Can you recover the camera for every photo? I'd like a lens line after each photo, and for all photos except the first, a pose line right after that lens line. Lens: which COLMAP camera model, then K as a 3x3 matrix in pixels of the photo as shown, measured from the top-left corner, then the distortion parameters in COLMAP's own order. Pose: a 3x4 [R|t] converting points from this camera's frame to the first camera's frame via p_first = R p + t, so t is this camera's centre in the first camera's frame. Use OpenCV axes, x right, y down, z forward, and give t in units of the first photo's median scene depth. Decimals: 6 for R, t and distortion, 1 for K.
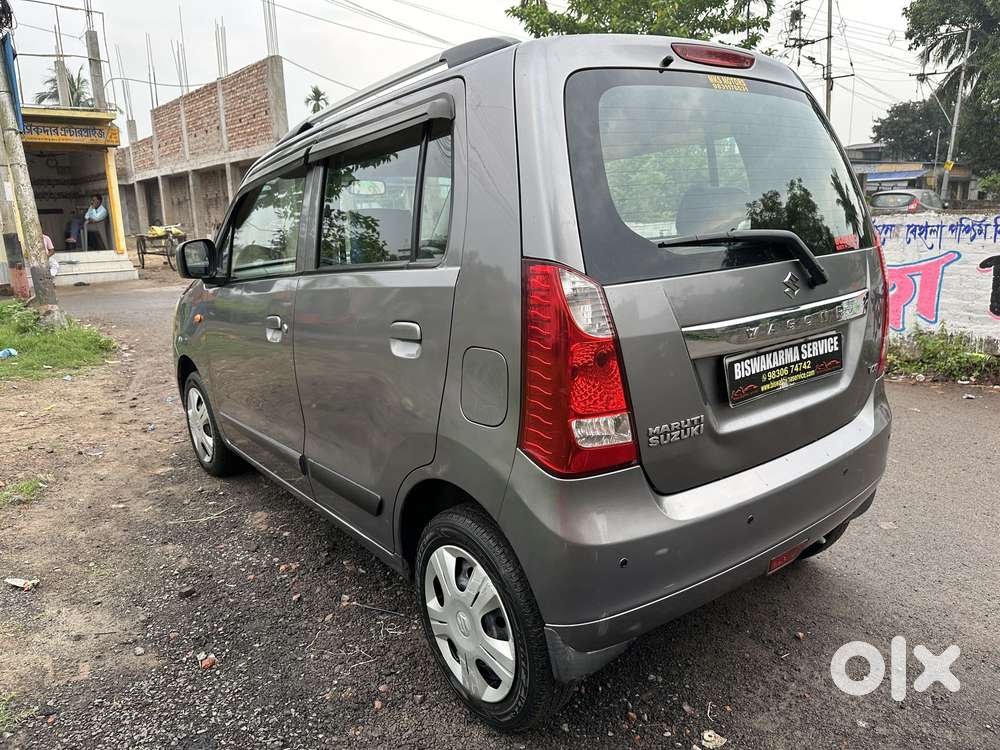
lens RADIAL K [[713.9, 0, 504.1], [0, 713.9, 361.1], [0, 0, 1]] dist [-0.001048, -0.003621]
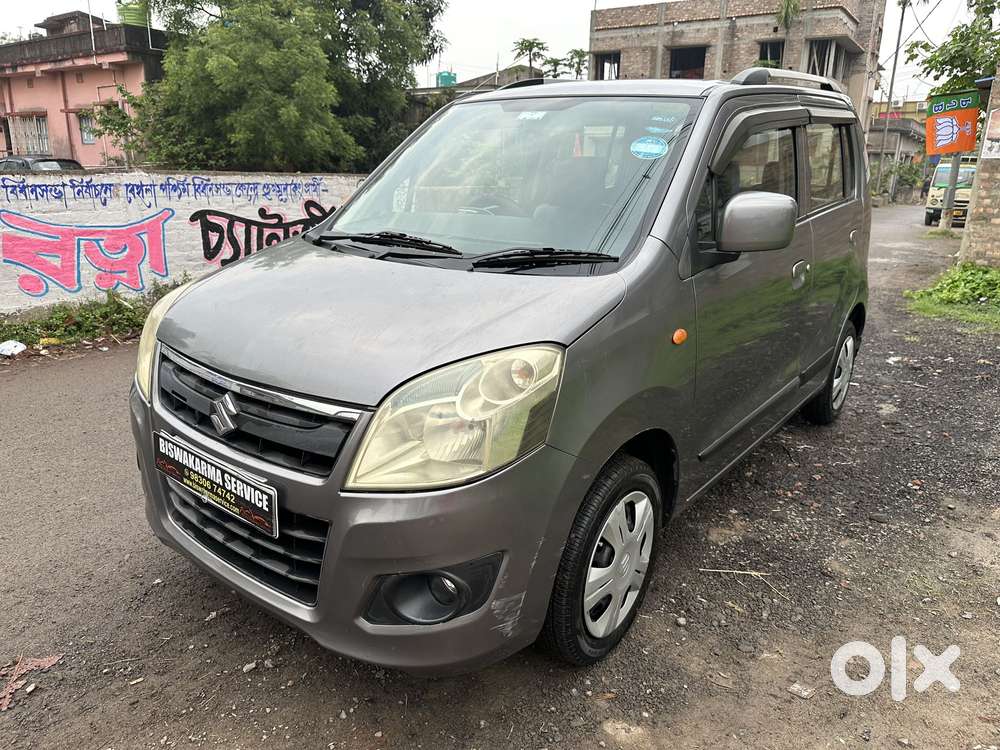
lens RADIAL K [[713.9, 0, 504.1], [0, 713.9, 361.1], [0, 0, 1]] dist [-0.001048, -0.003621]
pose [[-0.253552, -0.226781, 0.940363, -0.577540], [0.183894, 0.943101, 0.277025, -0.139921], [-0.949681, 0.243167, -0.197422, 0.773859]]
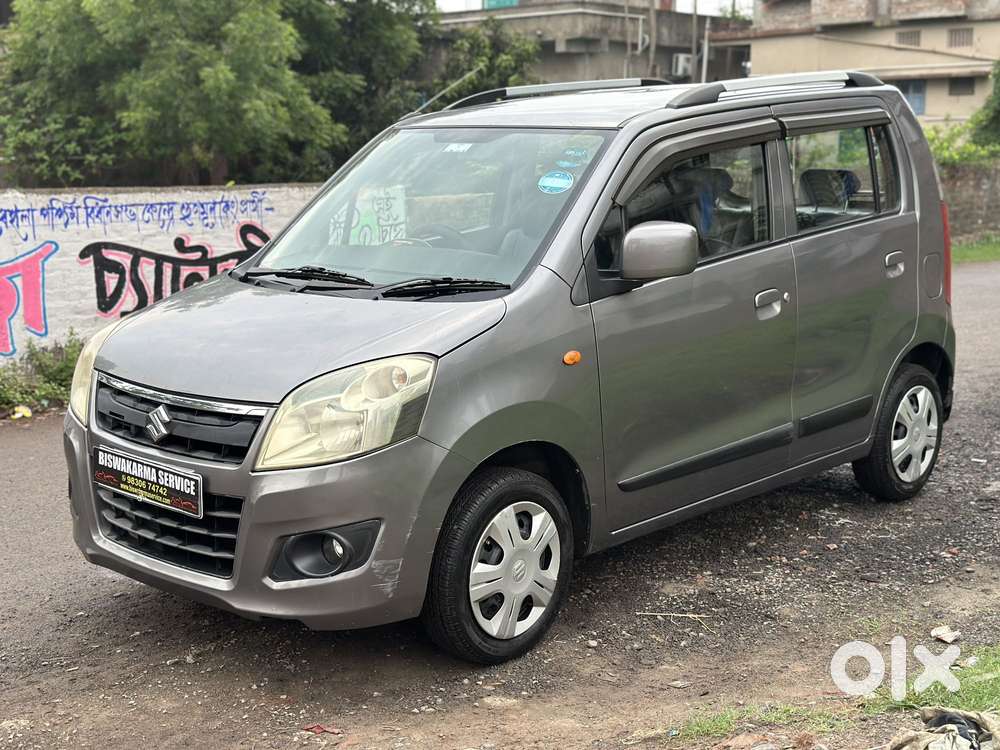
lens RADIAL K [[1402.1, 0, 500.0], [0, 1402.1, 375.0], [0, 0, 1]] dist [0.113641, 0.006569]
pose [[-0.165528, -0.127969, 0.977867, -0.987614], [0.215275, 0.962946, 0.162457, -0.157703], [-0.962423, 0.237402, -0.131846, 0.755312]]
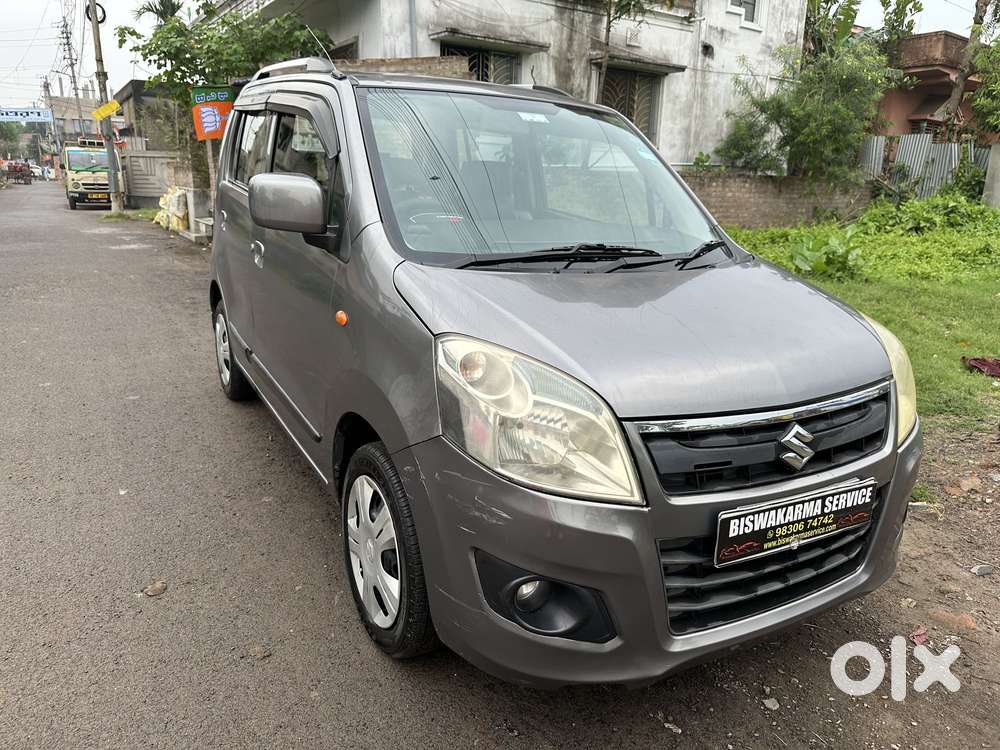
lens RADIAL K [[707.4, 0, 497.0], [0, 707.4, 375.6], [0, 0, 1]] dist [0.001945, -0.001624]
pose [[-0.988931, -0.039136, 0.143121, -0.183181], [0.030696, 0.889754, 0.455407, -0.213382], [-0.145165, 0.454759, -0.878704, 1.087045]]
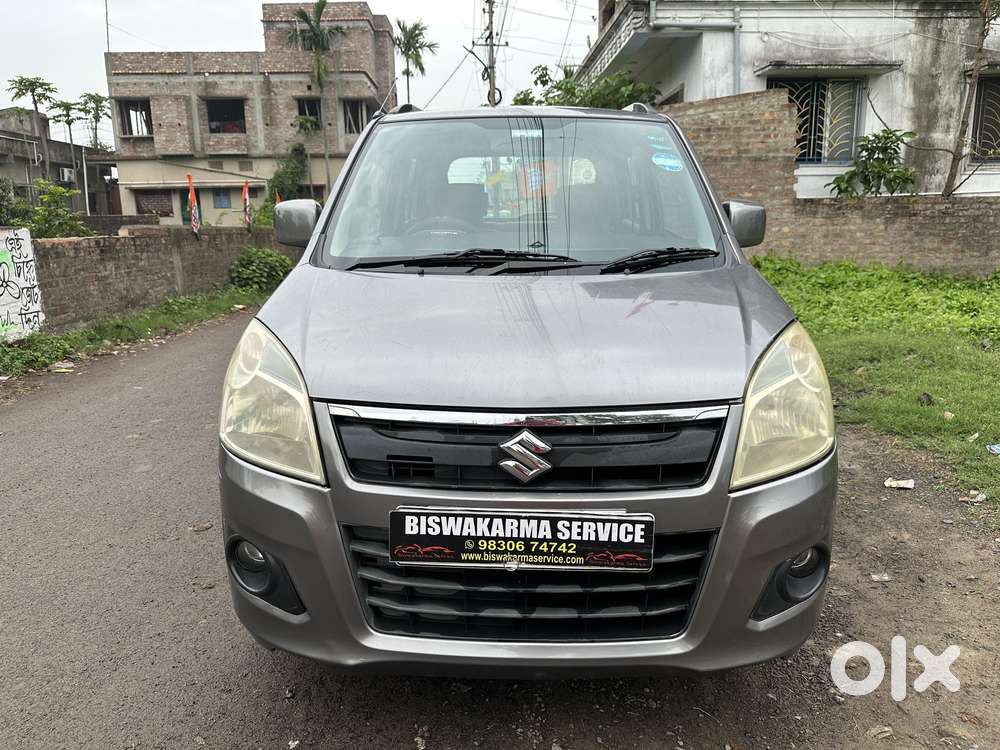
lens RADIAL K [[709.7, 0, 500.6], [0, 709.7, 373.0], [0, 0, 1]] dist [0.001577, -0.007411]
pose [[-0.772927, -0.089805, 0.628107, -0.412923], [0.165245, 0.927280, 0.335925, -0.169745], [-0.612599, 0.363437, -0.701880, 1.006457]]
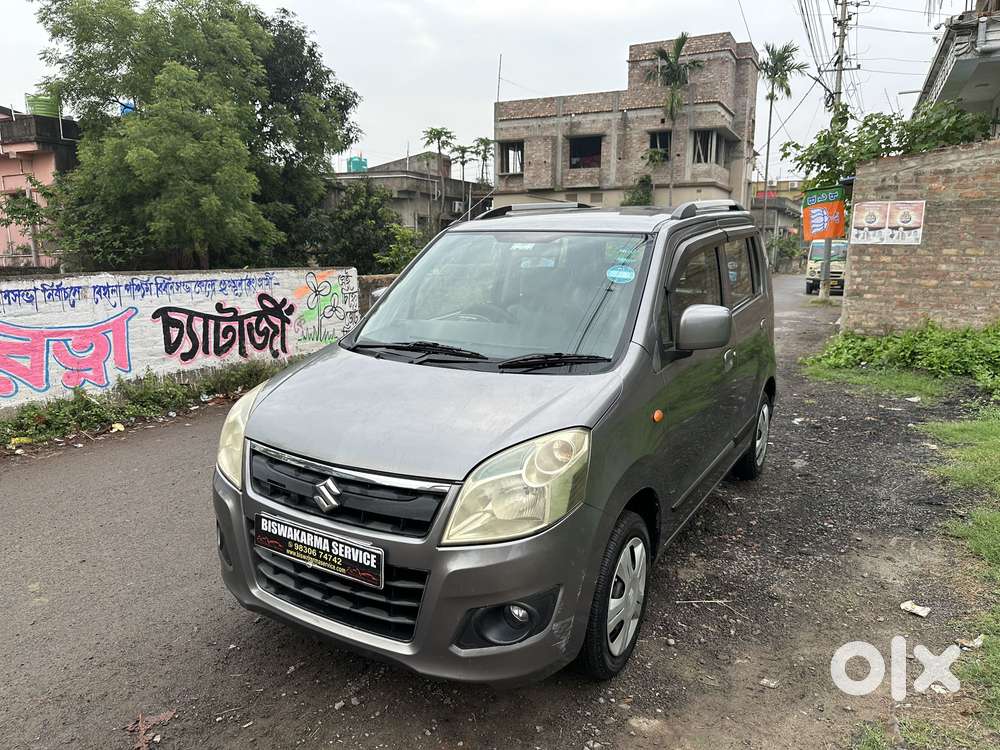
lens RADIAL K [[705.6, 0, 503.6], [0, 705.6, 367.8], [0, 0, 1]] dist [0.066484, -0.107967]
pose [[-0.376076, -0.128311, 0.917662, -0.649232], [0.194329, 0.957418, 0.213510, -0.186943], [-0.905982, 0.258625, -0.335127, 0.857920]]
